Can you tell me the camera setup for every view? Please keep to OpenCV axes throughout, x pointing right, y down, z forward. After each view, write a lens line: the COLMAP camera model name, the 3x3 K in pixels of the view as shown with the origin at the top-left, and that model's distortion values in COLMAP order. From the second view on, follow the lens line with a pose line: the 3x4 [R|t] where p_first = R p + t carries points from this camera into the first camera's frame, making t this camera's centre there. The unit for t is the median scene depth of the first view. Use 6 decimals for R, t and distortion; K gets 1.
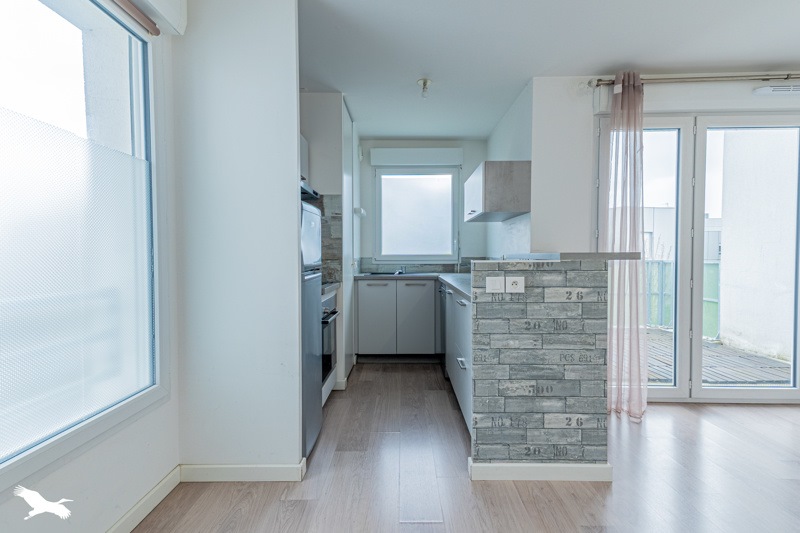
lens RADIAL K [[371.1, 0, 398.8], [0, 371.1, 258.1], [0, 0, 1]] dist [0.003999, 0.000025]
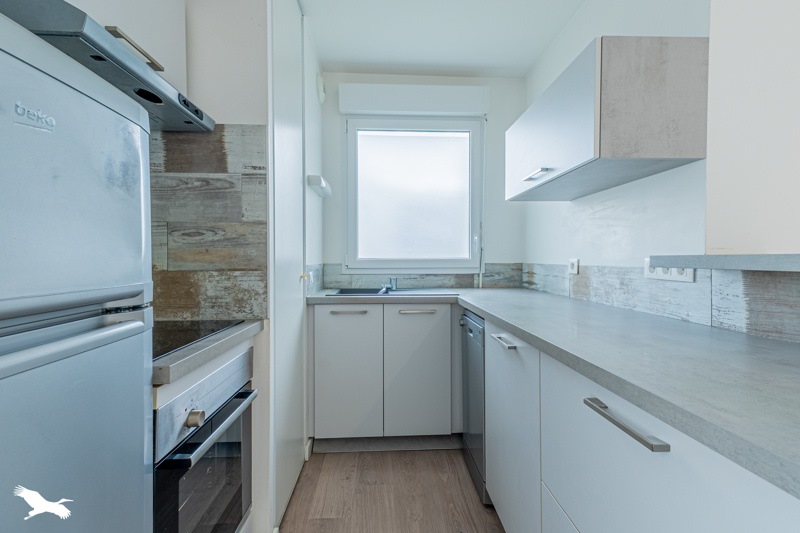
lens RADIAL K [[371.1, 0, 404.6], [0, 371.1, 261.6], [0, 0, 1]] dist [0.003999, 0.000025]
pose [[0.997229, 0.000163, 0.074398, -0.014358], [0.000114, 0.999993, -0.003724, -0.002577], [-0.074398, 0.003722, 0.997222, 0.386566]]
